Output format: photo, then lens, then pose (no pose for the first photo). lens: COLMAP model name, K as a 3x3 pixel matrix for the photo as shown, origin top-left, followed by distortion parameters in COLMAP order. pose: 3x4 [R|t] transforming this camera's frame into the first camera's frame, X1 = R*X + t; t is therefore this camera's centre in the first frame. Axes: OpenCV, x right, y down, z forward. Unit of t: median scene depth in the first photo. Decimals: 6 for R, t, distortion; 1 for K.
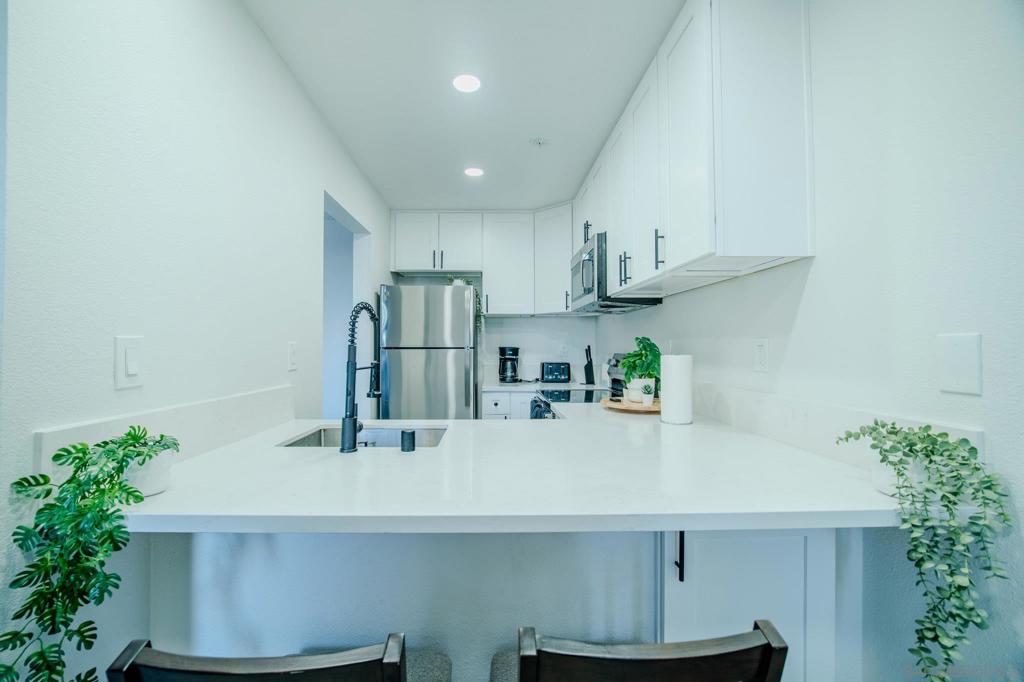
lens RADIAL K [[415.0, 0, 503.2], [0, 415.0, 340.4], [0, 0, 1]] dist [-0.020092, 0.004765]
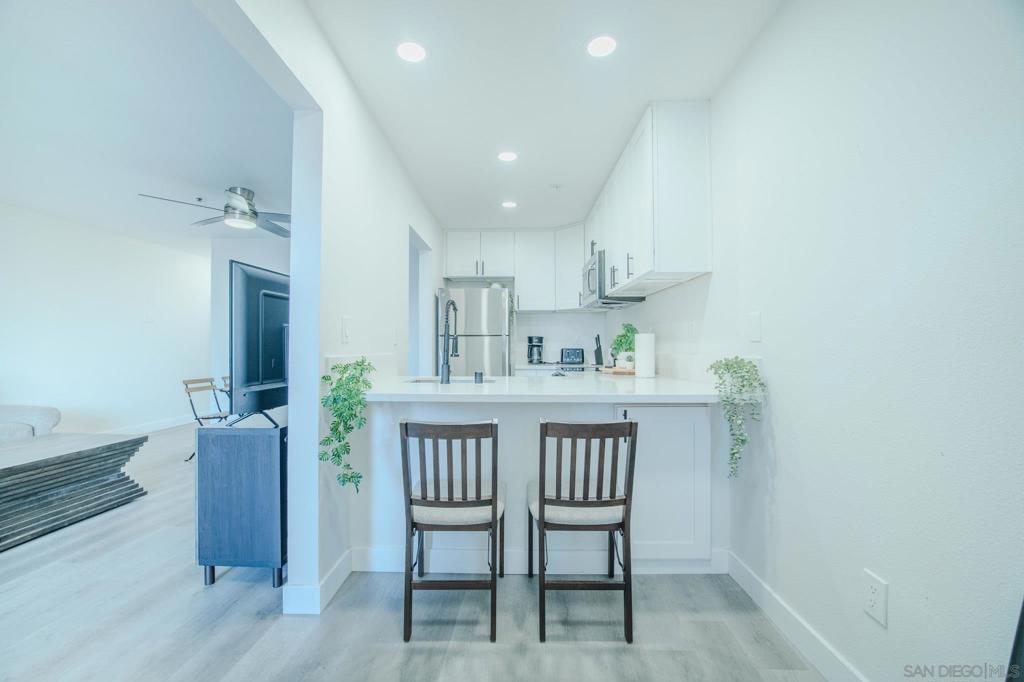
lens RADIAL K [[413.2, 0, 512.0], [0, 413.2, 341.0], [0, 0, 1]] dist [-0.021308, 0.005483]
pose [[0.999134, -0.001382, -0.041586, -0.008800], [0.001400, 0.999999, 0.000420, 0.052491], [0.041586, -0.000477, 0.999135, -0.469761]]
